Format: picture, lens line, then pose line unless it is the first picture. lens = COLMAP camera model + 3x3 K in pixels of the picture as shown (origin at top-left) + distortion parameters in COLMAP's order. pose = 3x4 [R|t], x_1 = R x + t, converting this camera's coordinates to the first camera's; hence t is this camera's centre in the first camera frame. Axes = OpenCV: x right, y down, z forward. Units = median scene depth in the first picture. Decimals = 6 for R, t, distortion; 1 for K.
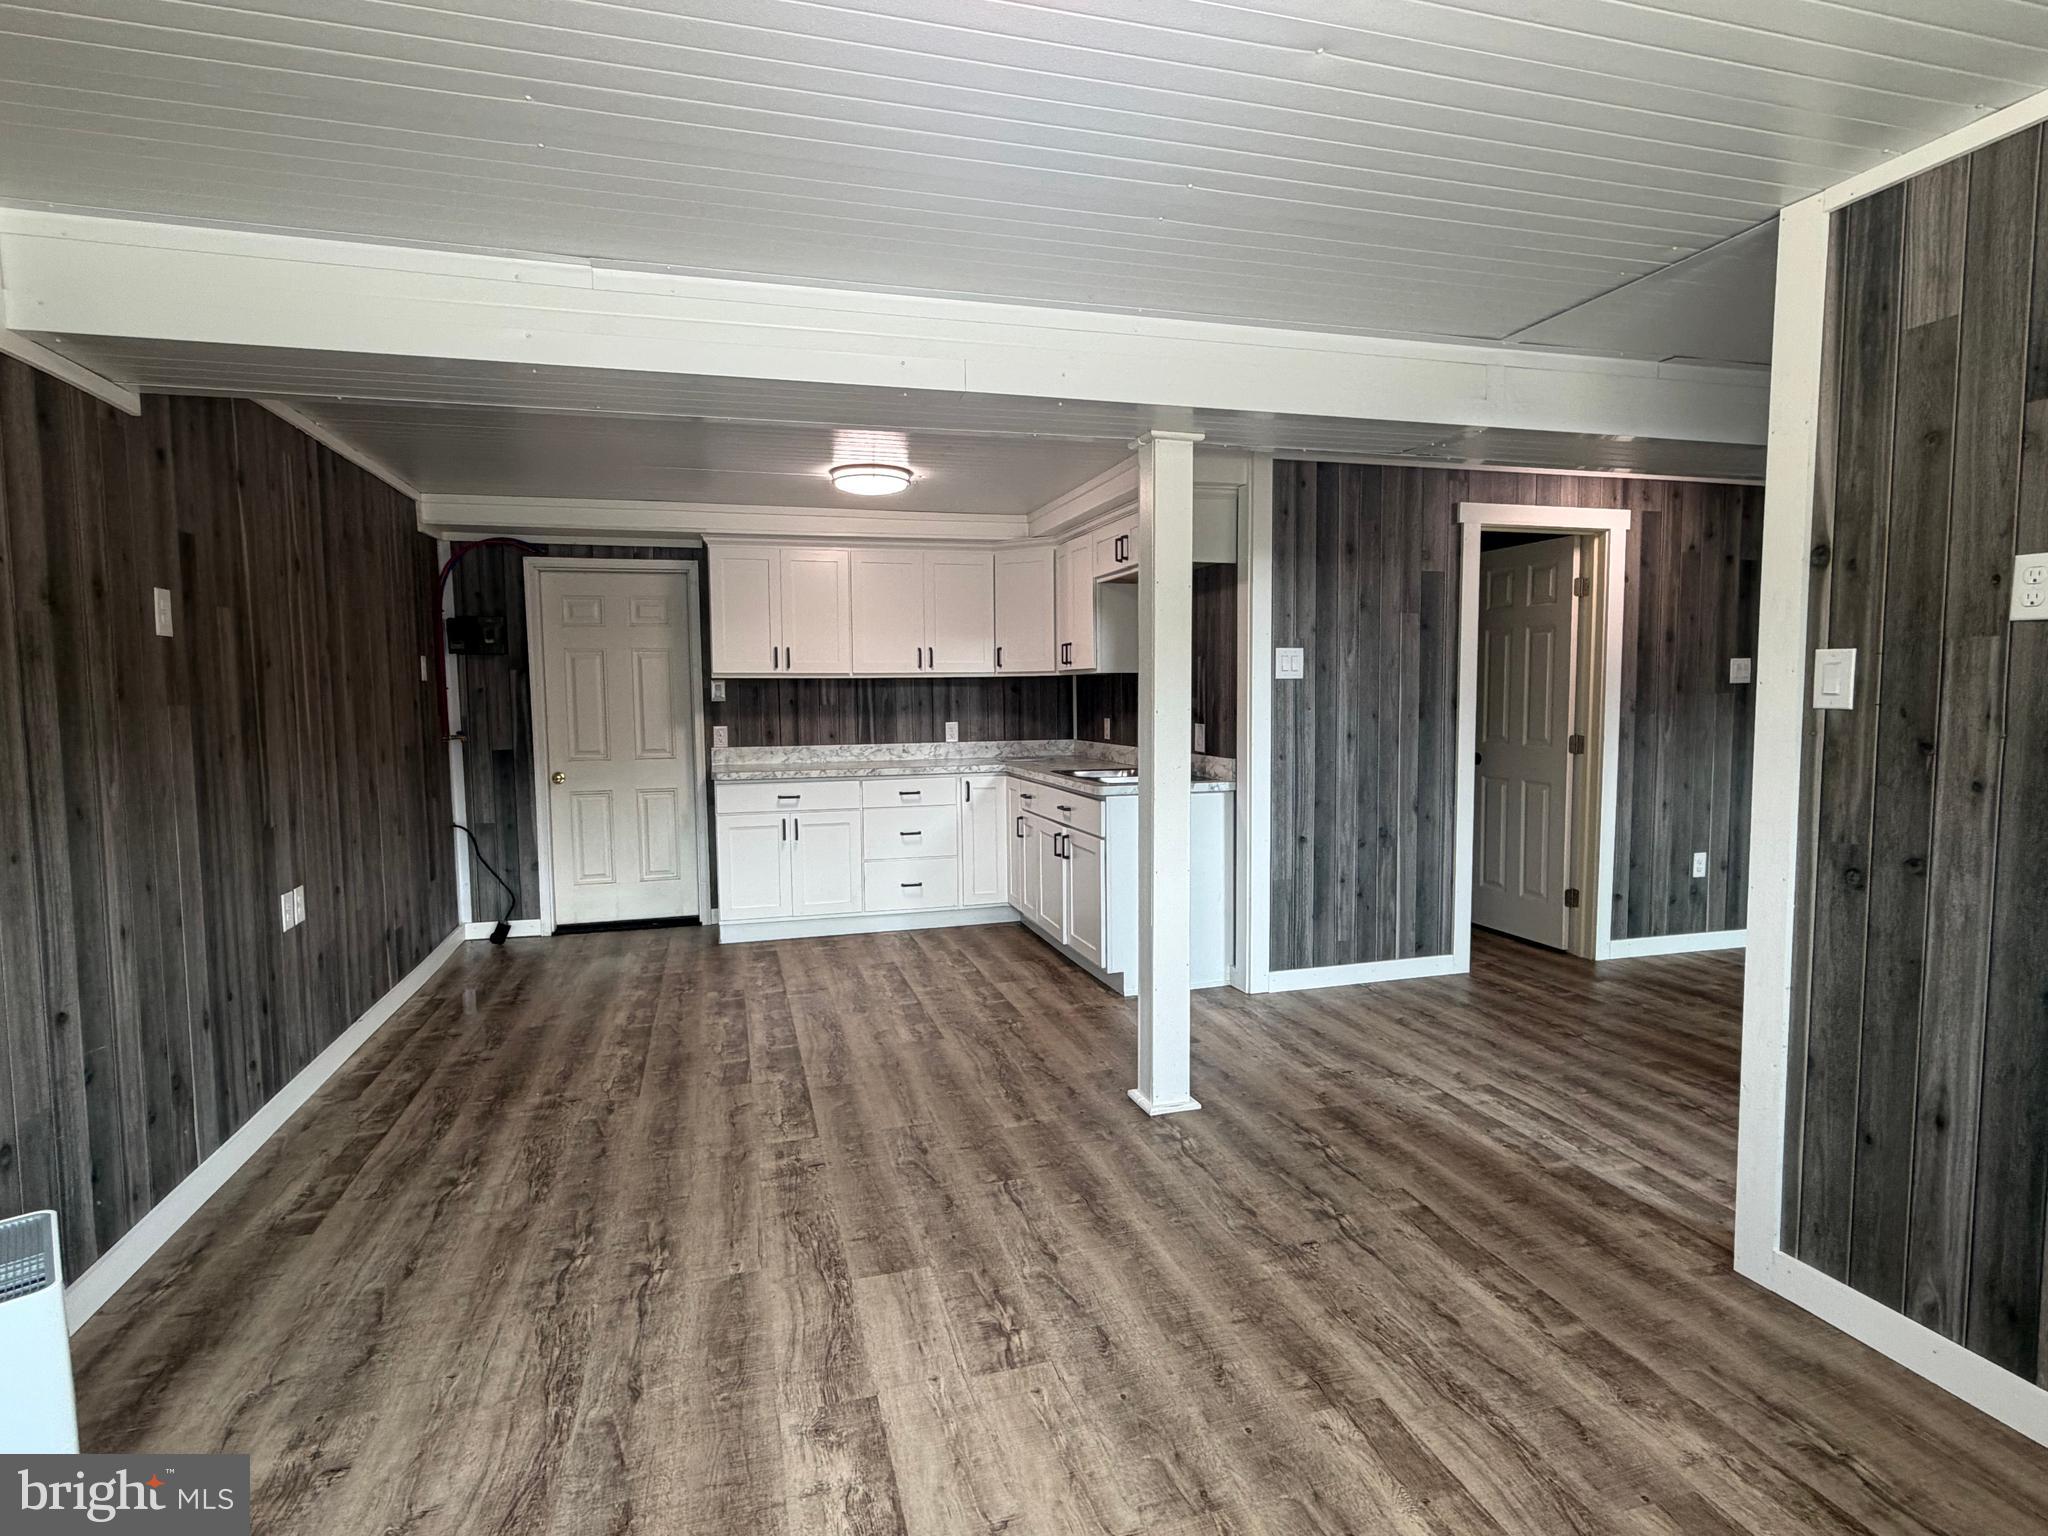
lens RADIAL K [[1075.9, 0, 1009.8], [0, 1075.9, 766.6], [0, 0, 1]] dist [0.026160, 0.003703]
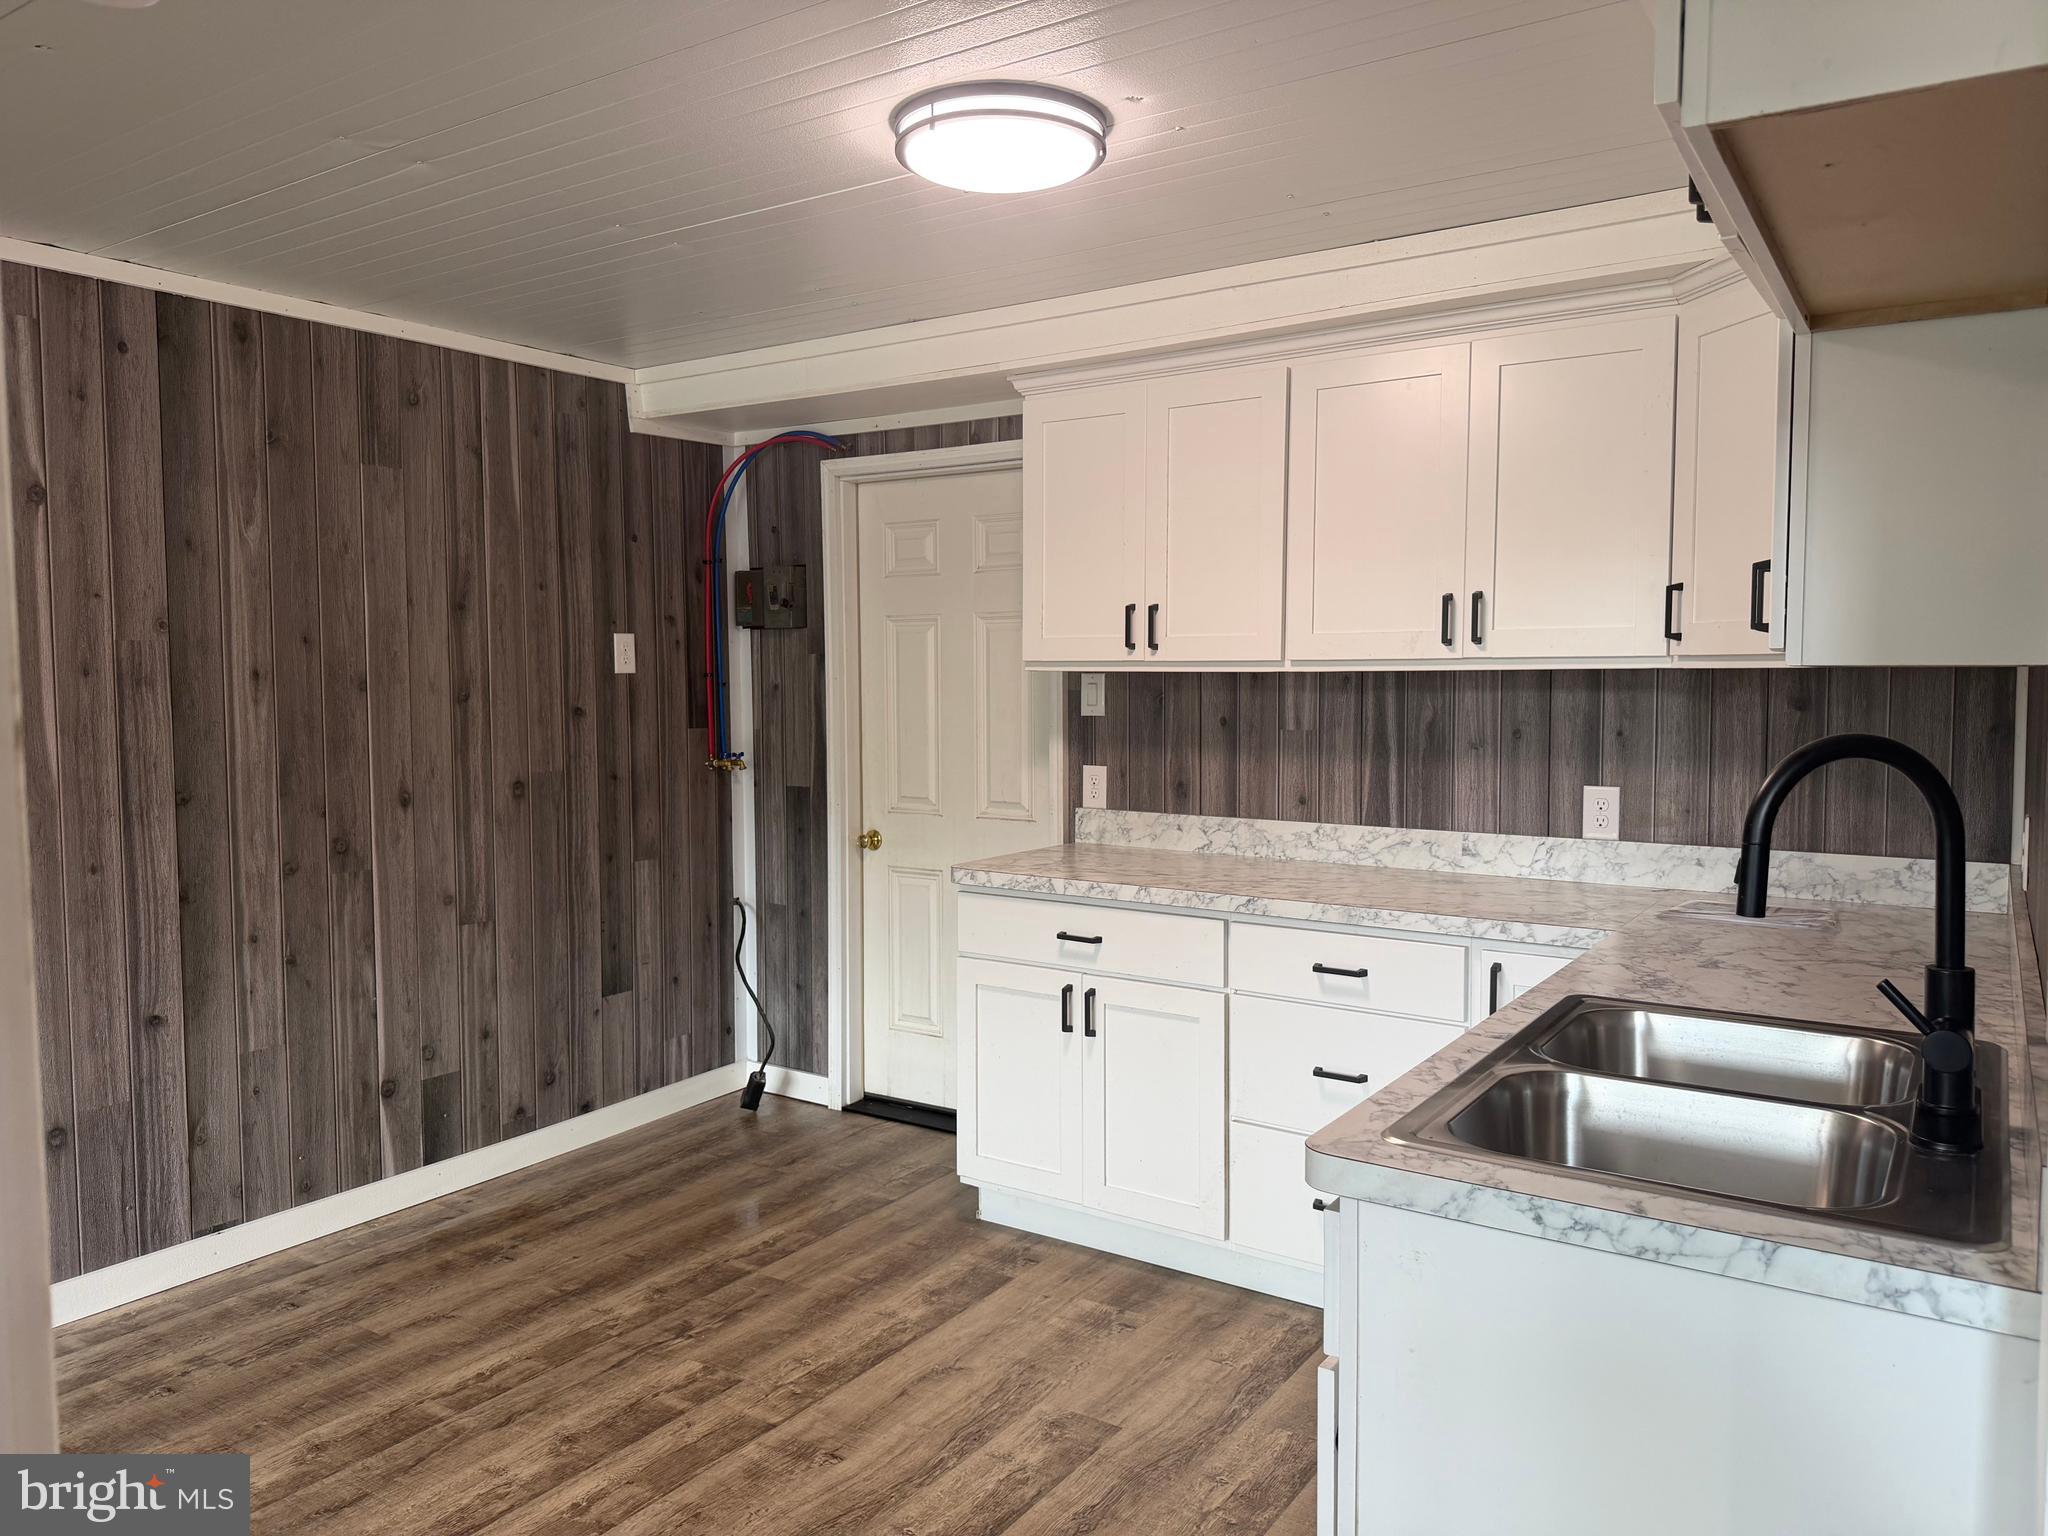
lens RADIAL K [[1442.6, 0, 1037.6], [0, 1442.6, 767.3], [0, 0, 1]] dist [0.085231, -0.104272]
pose [[0.654019, 0.059178, -0.754160, 0.227653], [-0.057492, 0.997941, 0.028450, -0.057679], [0.754290, 0.024751, 0.656074, 0.582695]]
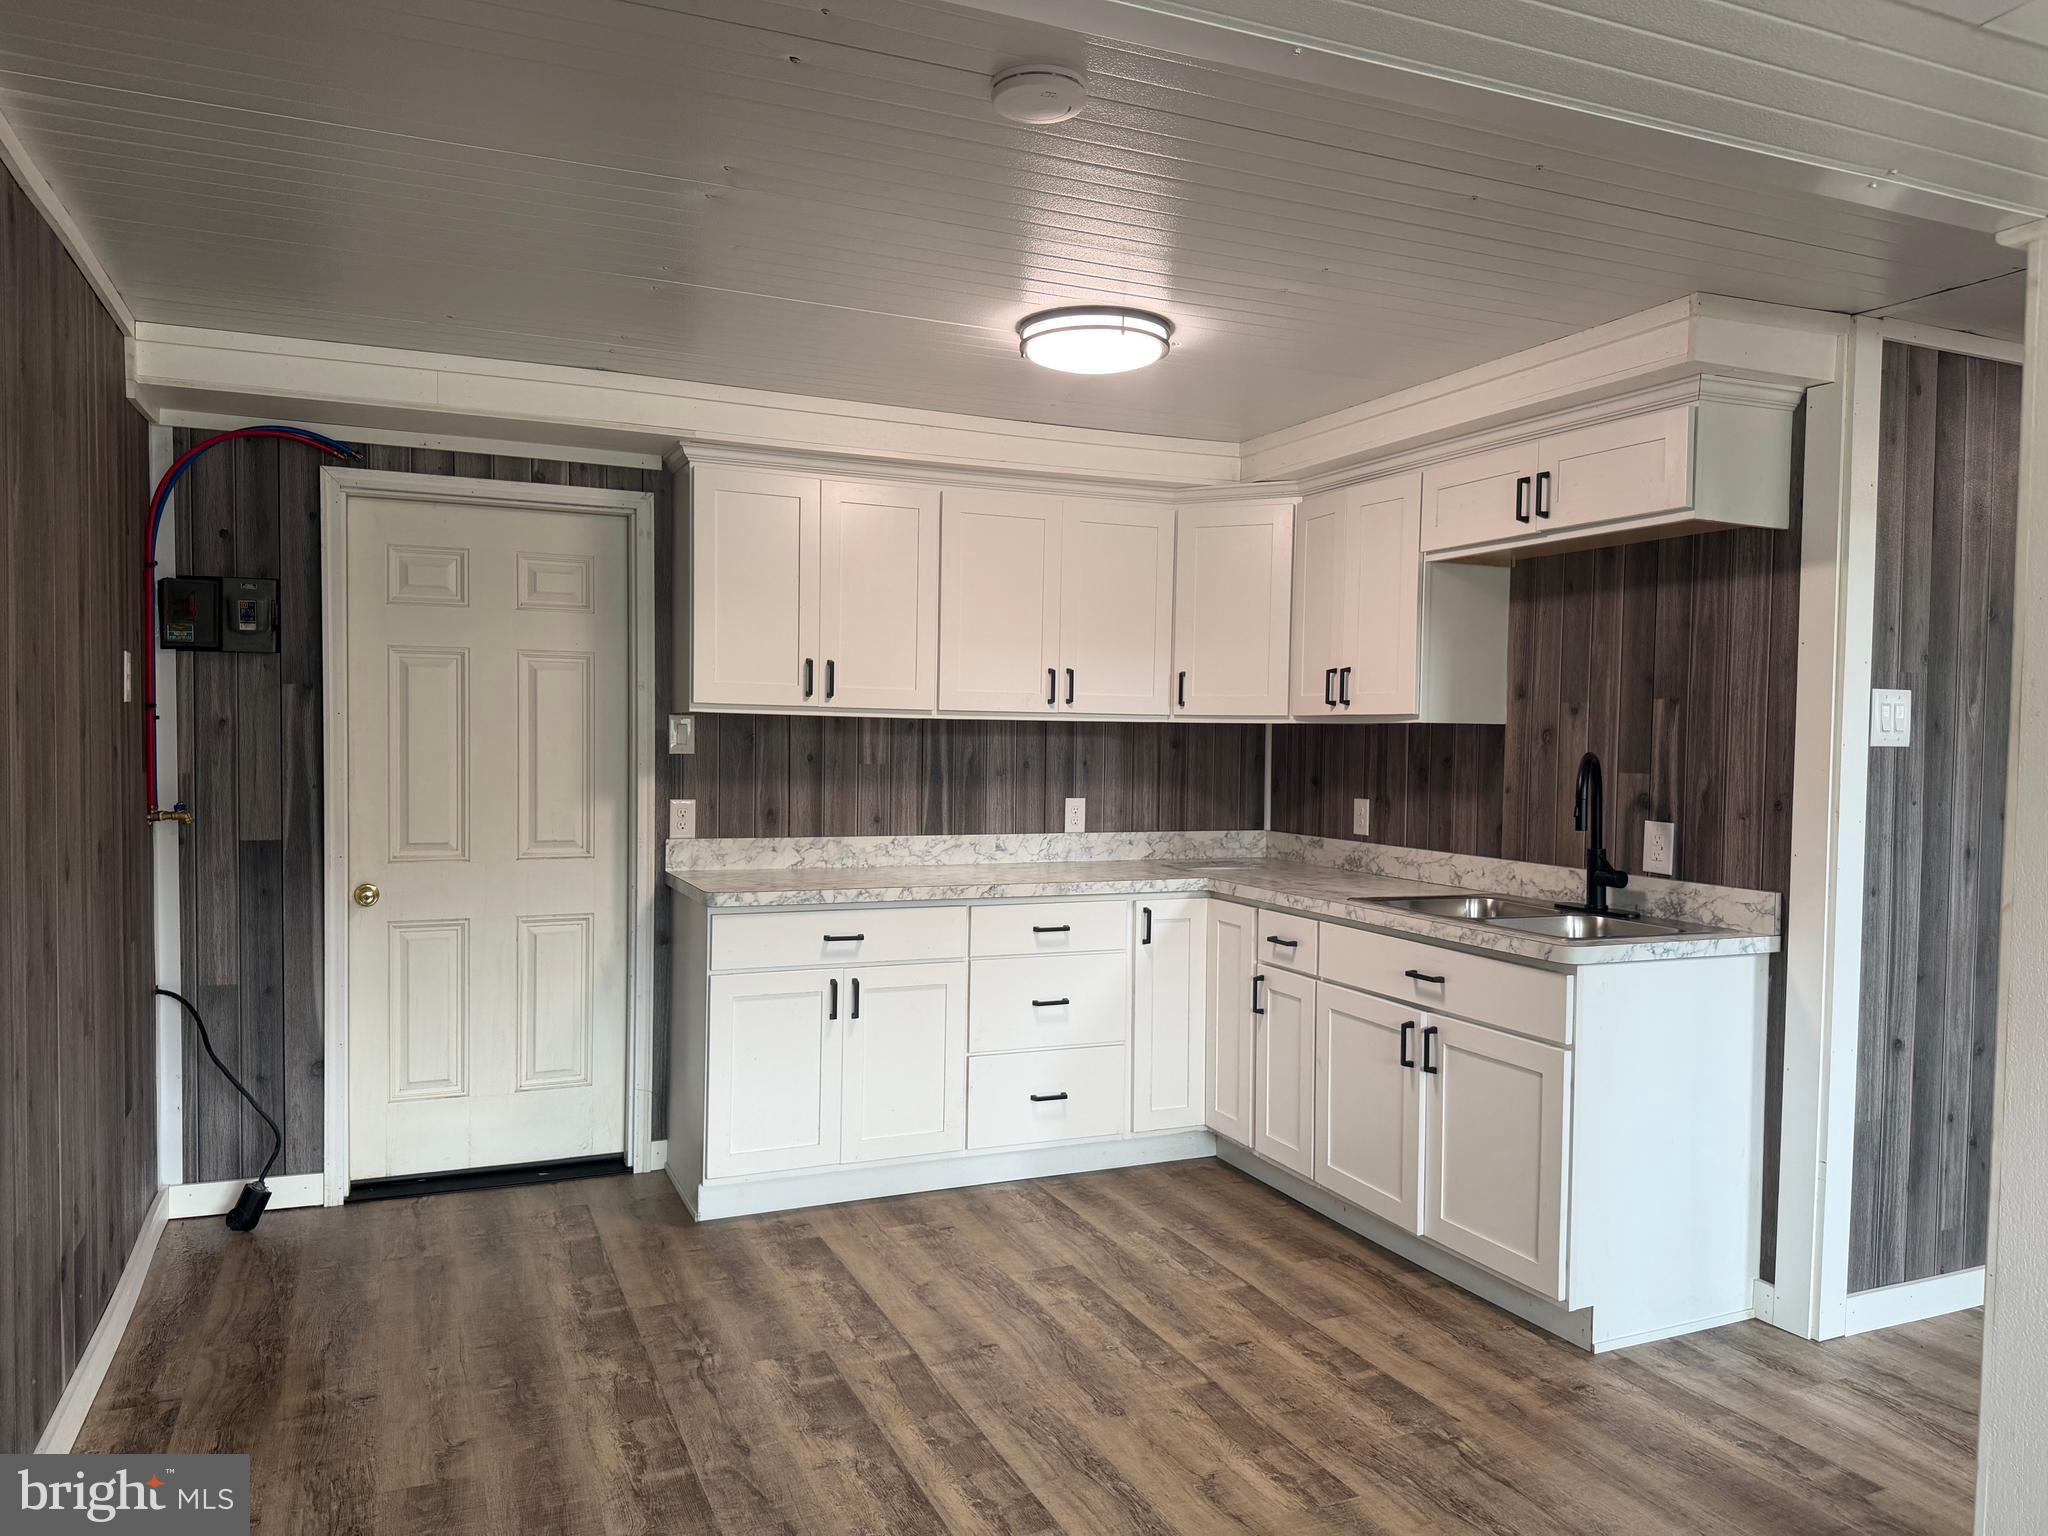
lens RADIAL K [[1442.6, 0, 1017.8], [0, 1442.6, 780.7], [0, 0, 1]] dist [0.085231, -0.104272]
pose [[0.989638, 0.021698, 0.141937, -0.219190], [-0.016548, 0.999165, -0.037363, -0.023934], [-0.142629, 0.034627, 0.989170, 0.272646]]
